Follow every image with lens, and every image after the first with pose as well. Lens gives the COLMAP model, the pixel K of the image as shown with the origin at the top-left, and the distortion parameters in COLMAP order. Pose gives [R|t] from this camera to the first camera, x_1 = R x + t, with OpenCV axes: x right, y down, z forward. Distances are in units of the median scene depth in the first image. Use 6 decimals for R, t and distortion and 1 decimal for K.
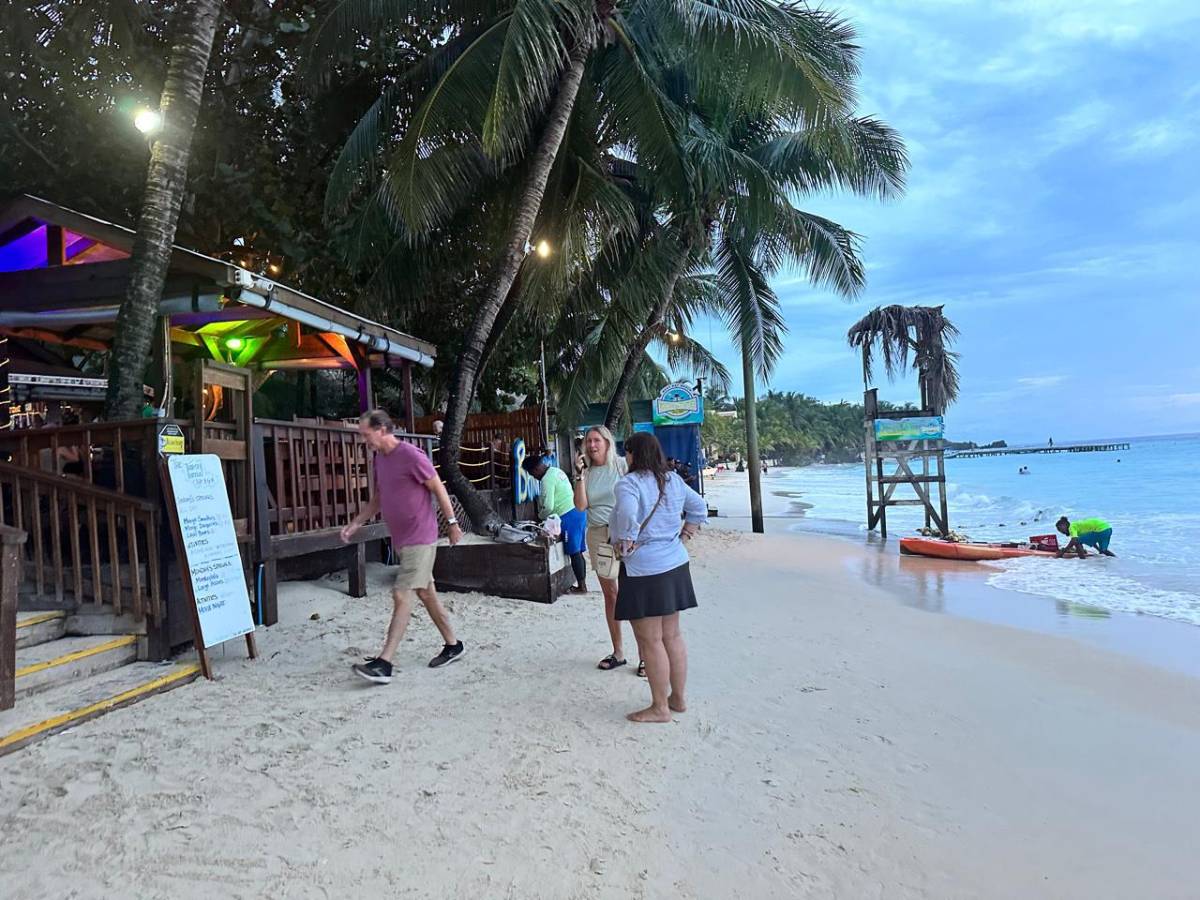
lens RADIAL K [[852.5, 0, 600.0], [0, 852.5, 450.0], [0, 0, 1]] dist [0.115603, -0.002455]
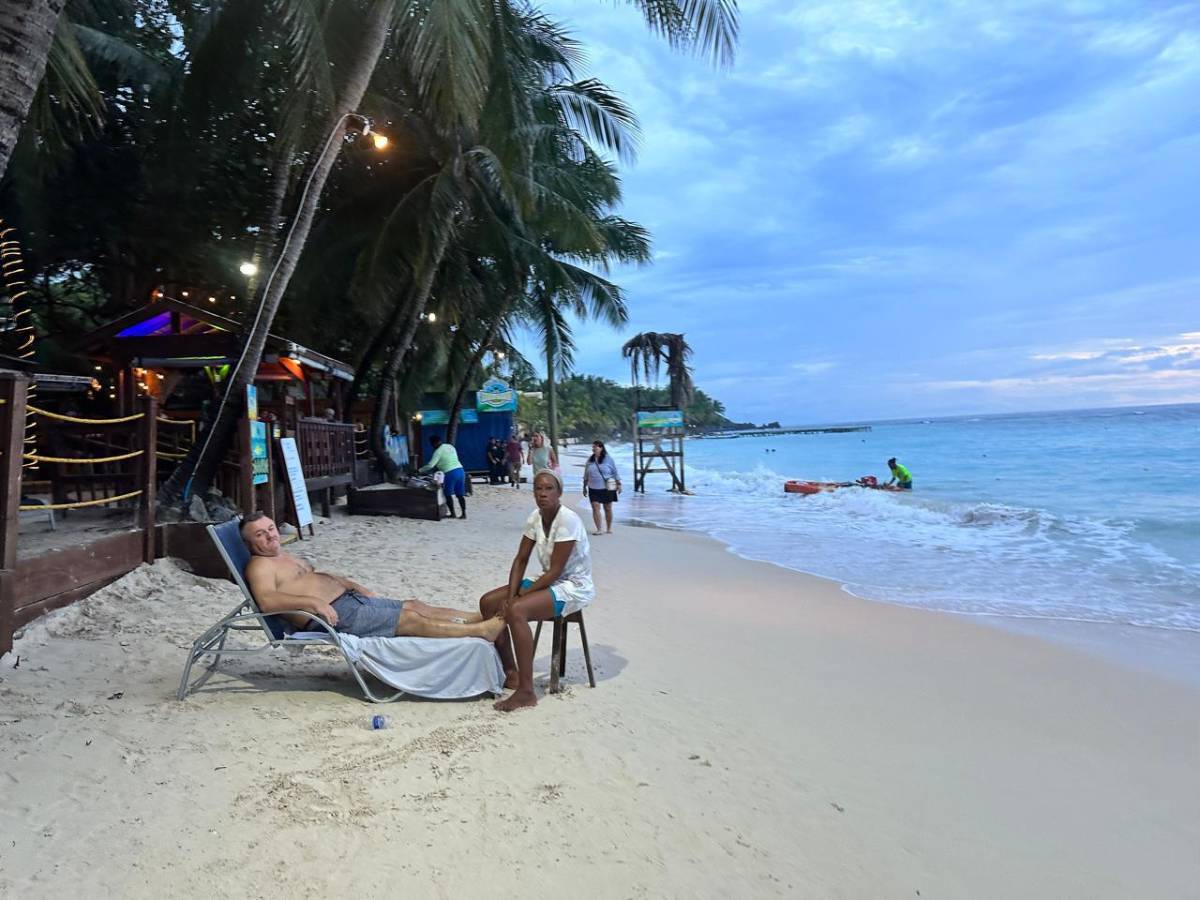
lens RADIAL K [[900.2, 0, 600.0], [0, 900.2, 450.0], [0, 0, 1]] dist [0.027401, -0.087251]
pose [[0.974911, 0.006278, 0.222508, -0.066080], [-0.012241, 0.999602, 0.025431, -0.009497], [-0.222260, -0.027517, 0.974599, -0.400442]]
